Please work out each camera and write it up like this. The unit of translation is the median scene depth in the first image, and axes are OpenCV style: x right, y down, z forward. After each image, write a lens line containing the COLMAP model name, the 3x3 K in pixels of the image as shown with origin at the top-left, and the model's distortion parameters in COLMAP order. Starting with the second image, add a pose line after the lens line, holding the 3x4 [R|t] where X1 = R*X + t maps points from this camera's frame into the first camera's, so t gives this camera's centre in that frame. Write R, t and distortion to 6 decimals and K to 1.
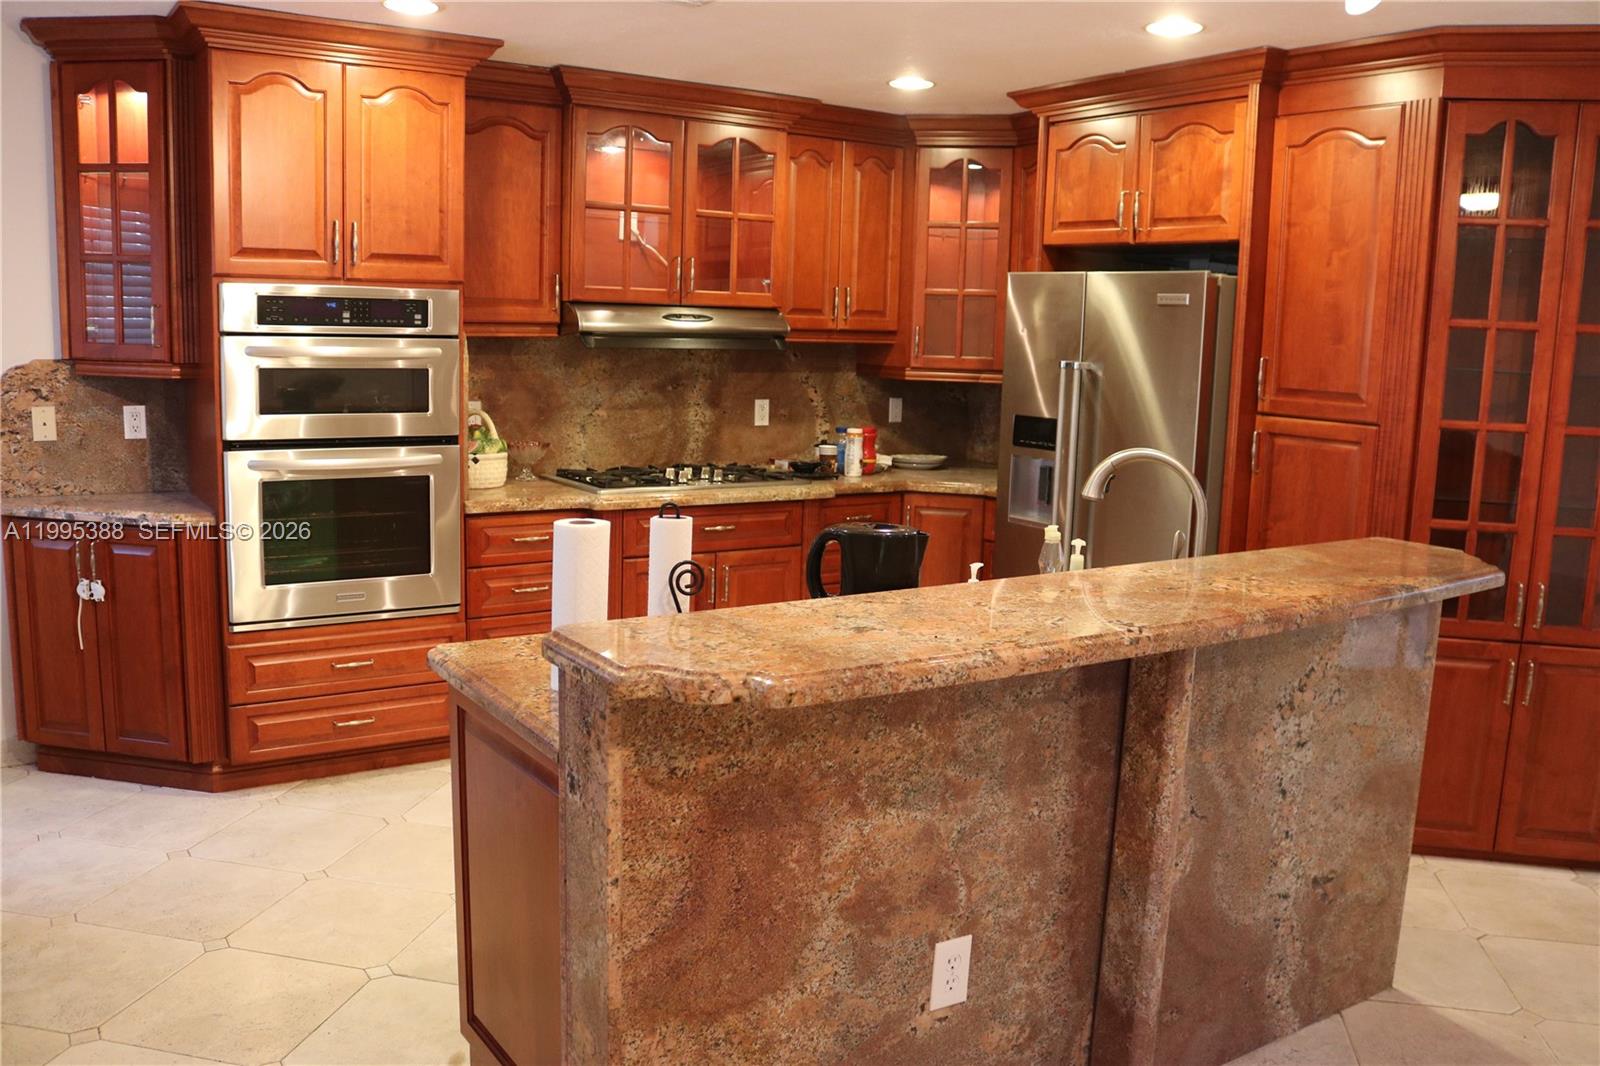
lens RADIAL K [[1307.6, 0, 808.9], [0, 1307.6, 526.6], [0, 0, 1]] dist [-0.157344, 0.126608]
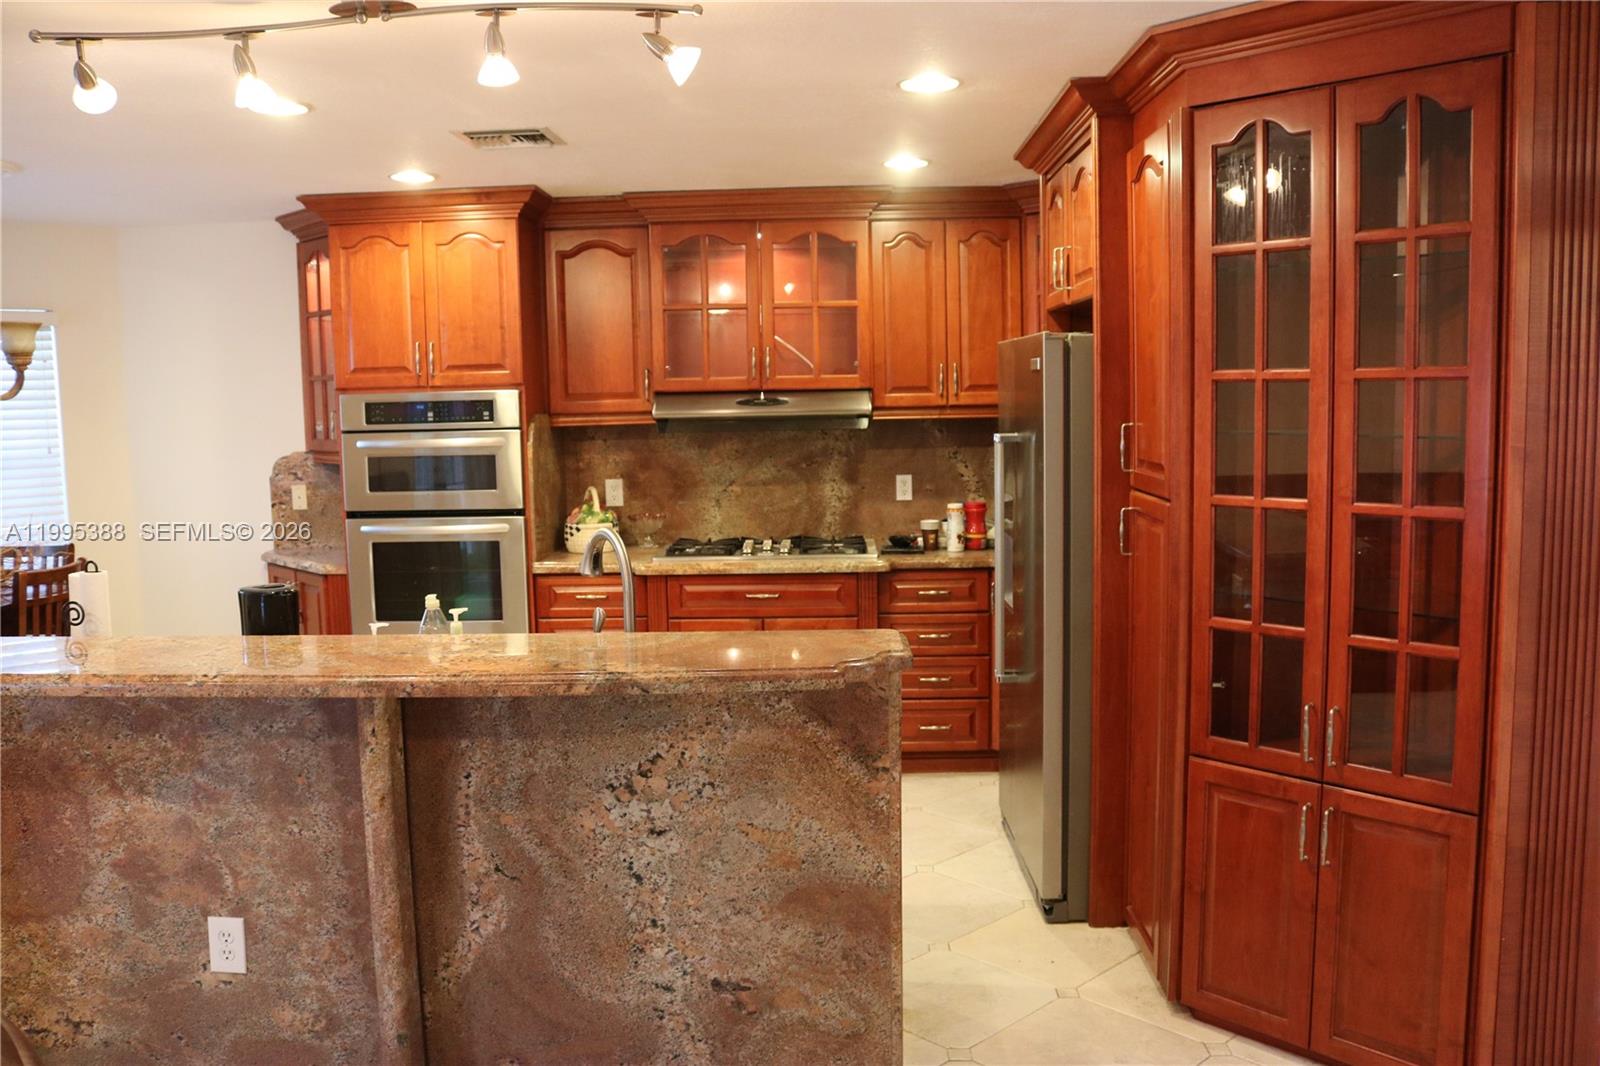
lens RADIAL K [[1307.6, 0, 808.9], [0, 1307.6, 526.6], [0, 0, 1]] dist [-0.157344, 0.126608]
pose [[0.821363, 0.012954, -0.570259, 1.019898], [-0.042628, 0.998340, -0.038720, -0.028268], [0.568811, 0.056112, 0.820552, 0.237364]]
